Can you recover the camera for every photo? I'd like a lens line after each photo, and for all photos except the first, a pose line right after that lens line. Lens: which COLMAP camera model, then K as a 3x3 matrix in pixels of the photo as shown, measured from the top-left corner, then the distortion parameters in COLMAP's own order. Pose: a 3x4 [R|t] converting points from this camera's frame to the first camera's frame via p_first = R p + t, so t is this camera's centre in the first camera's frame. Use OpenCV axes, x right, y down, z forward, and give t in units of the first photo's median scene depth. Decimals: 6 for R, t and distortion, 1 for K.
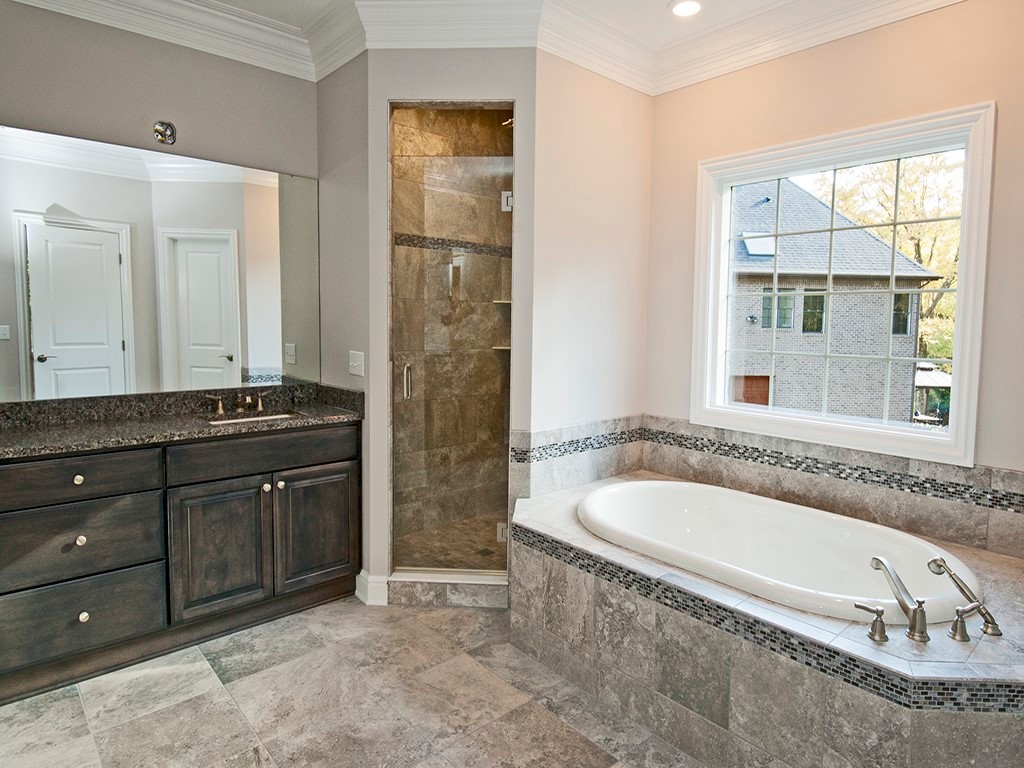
lens RADIAL K [[631.9, 0, 515.4], [0, 631.9, 376.3], [0, 0, 1]] dist [0.019904, -0.005169]
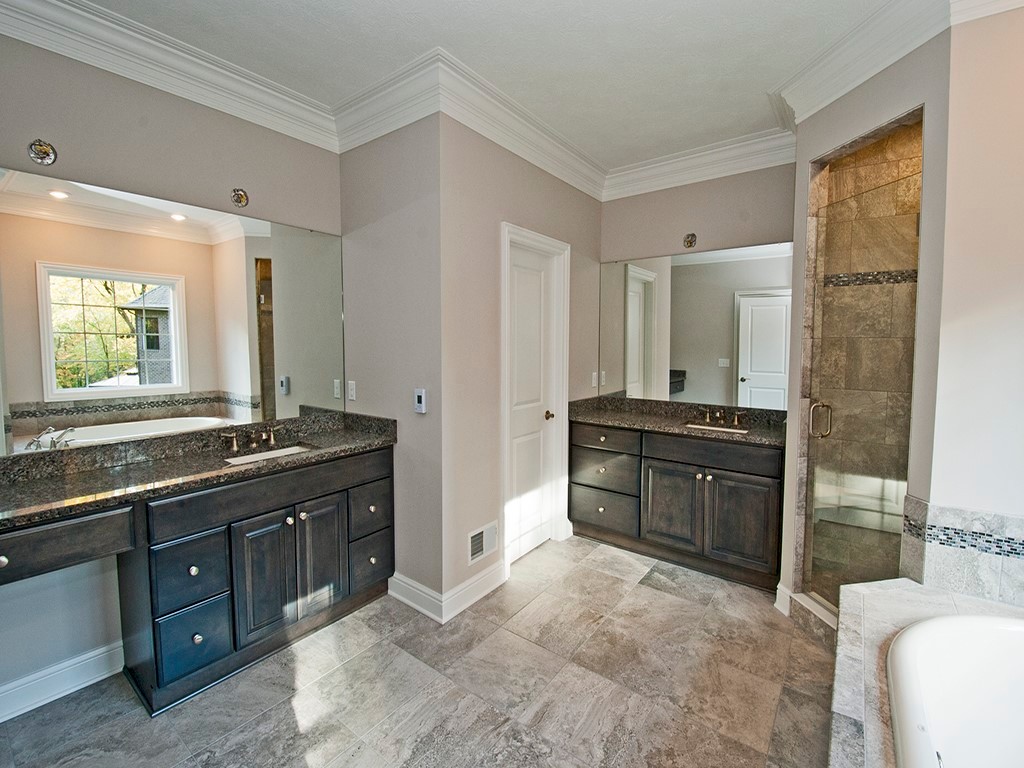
lens RADIAL K [[455.3, 0, 515.2], [0, 455.3, 382.1], [0, 0, 1]] dist [0.003074, -0.007558]
pose [[0.172419, 0.068549, -0.982636, 0.529319], [-0.093259, 0.994231, 0.052994, -0.050454], [0.980599, 0.082502, 0.177817, 0.401564]]
